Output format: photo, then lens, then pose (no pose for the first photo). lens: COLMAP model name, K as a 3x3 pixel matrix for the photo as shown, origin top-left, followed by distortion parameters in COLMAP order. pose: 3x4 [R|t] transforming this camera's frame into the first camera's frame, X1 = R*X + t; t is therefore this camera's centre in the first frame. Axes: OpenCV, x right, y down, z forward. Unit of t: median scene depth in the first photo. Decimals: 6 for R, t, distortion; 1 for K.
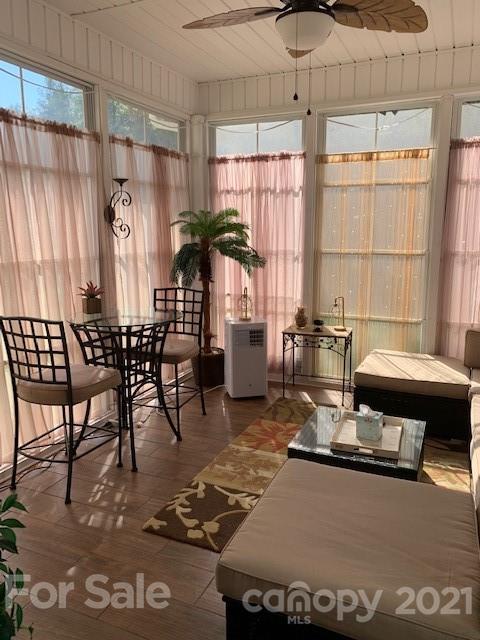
lens RADIAL K [[483.8, 0, 240.6], [0, 483.8, 311.6], [0, 0, 1]] dist [0.001696, -0.001797]
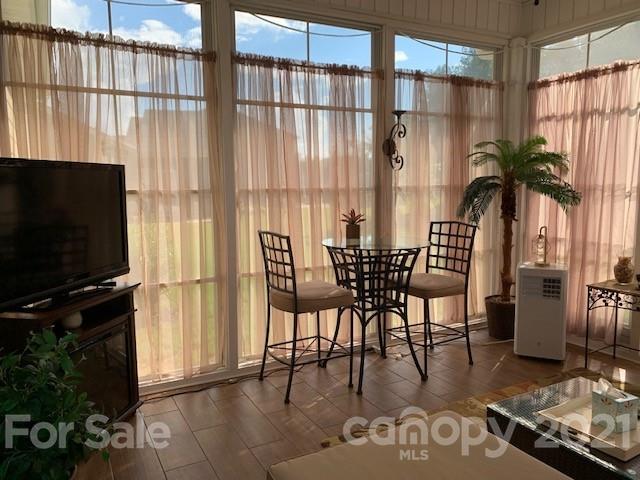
lens RADIAL K [[492.0, 0, 320.0], [0, 492.0, 240.0], [0, 0, 1]] dist [-0.000686, -0.002820]
pose [[0.788157, 0.061800, -0.612363, 0.233140], [-0.095200, 0.995213, -0.022092, 0.029130], [0.608066, 0.075709, 0.790268, 0.086380]]
